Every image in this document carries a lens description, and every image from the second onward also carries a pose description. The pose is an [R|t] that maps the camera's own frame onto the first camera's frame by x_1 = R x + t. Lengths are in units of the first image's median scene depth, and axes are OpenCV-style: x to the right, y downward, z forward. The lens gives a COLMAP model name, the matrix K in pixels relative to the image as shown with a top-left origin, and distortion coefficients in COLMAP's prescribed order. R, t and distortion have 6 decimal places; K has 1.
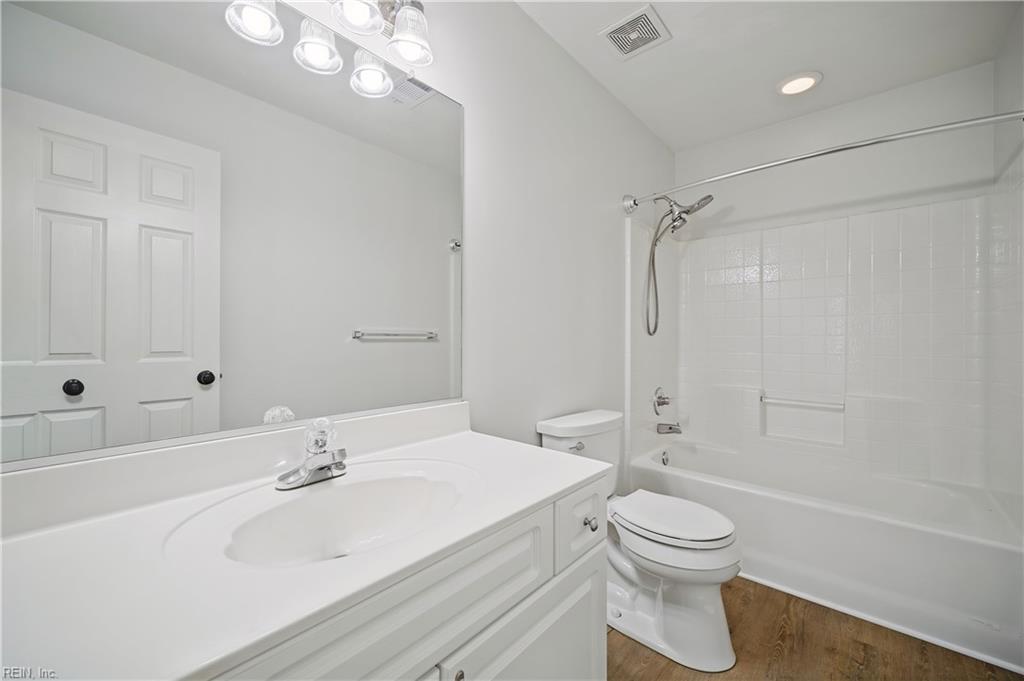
lens RADIAL K [[408.1, 0, 509.1], [0, 408.1, 337.9], [0, 0, 1]] dist [0.000603, 0.000219]
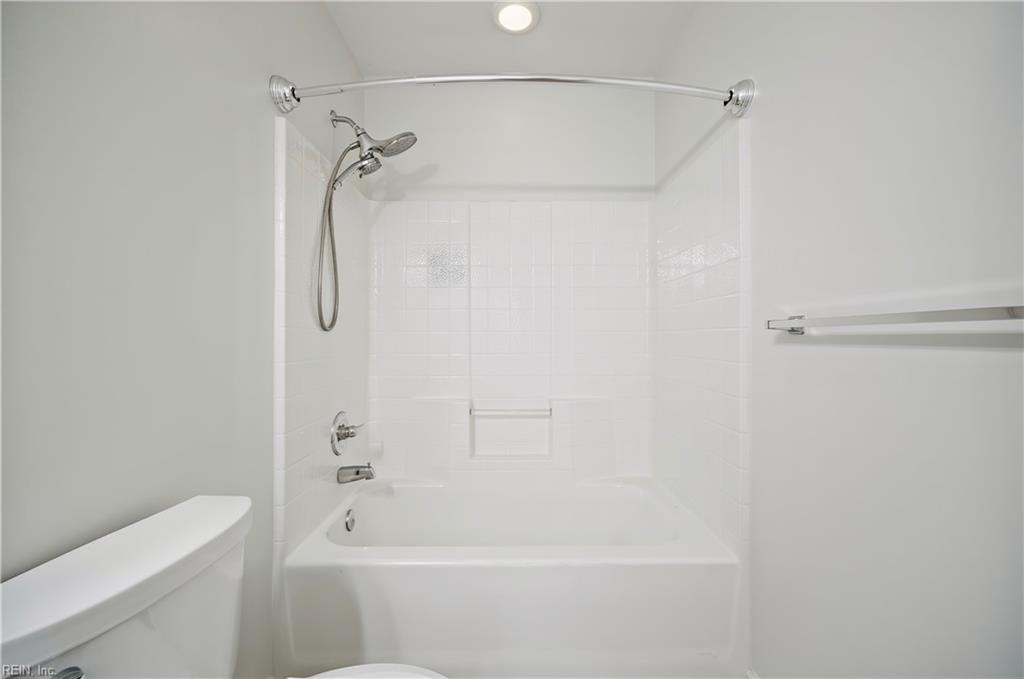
lens RADIAL K [[408.1, 0, 507.6], [0, 408.1, 336.7], [0, 0, 1]] dist [0.000603, 0.000219]
pose [[0.747543, -0.001828, 0.664211, 0.139927], [0.000393, 0.999997, 0.002309, 0.001542], [-0.664214, -0.001465, 0.747541, 0.348509]]
